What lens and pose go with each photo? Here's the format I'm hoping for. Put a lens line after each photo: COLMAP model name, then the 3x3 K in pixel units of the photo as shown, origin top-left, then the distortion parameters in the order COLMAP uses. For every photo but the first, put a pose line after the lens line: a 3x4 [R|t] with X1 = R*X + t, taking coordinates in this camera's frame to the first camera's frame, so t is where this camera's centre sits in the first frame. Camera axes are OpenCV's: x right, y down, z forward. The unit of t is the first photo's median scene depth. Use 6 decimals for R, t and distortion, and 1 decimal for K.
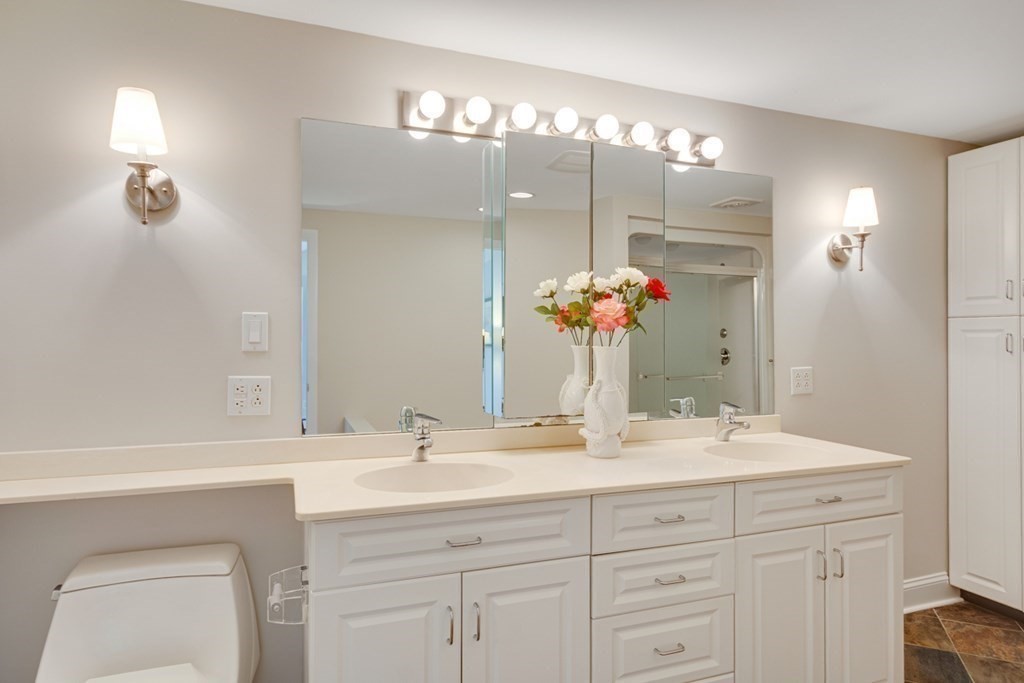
lens RADIAL K [[596.9, 0, 512.0], [0, 596.9, 341.5], [0, 0, 1]] dist [-0.004166, -0.002002]
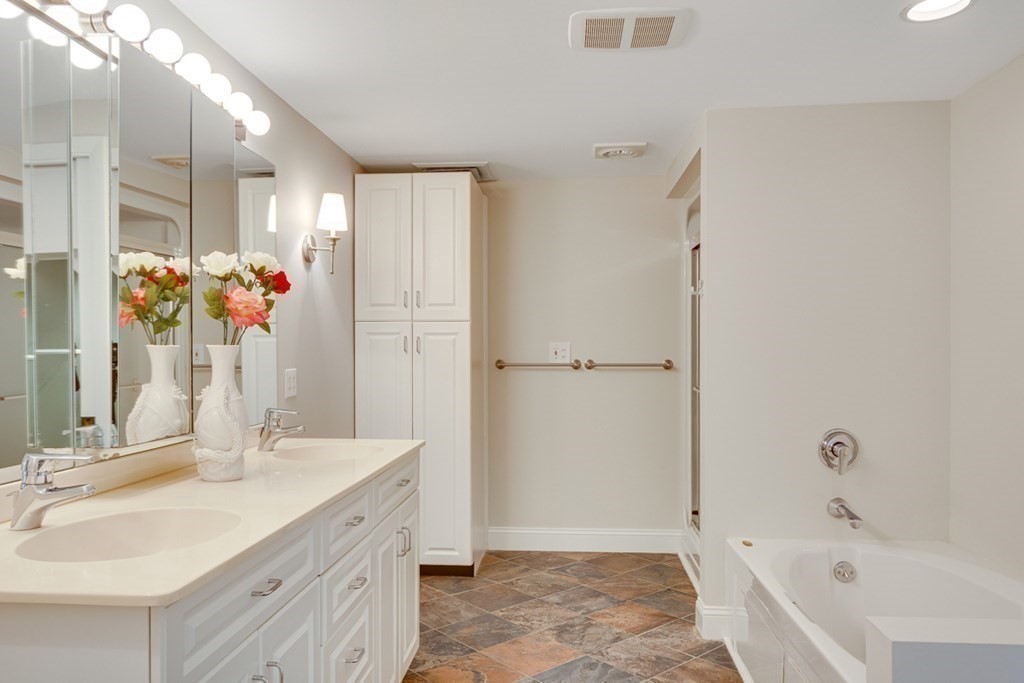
lens RADIAL K [[791.5, 0, 512.0], [0, 791.5, 341.5], [0, 0, 1]] dist [0.002932, 0.000223]
pose [[0.422394, 0.003843, 0.906404, -0.520879], [0.007479, 0.999942, -0.007725, 0.011568], [-0.906382, 0.010043, 0.422340, 0.142997]]
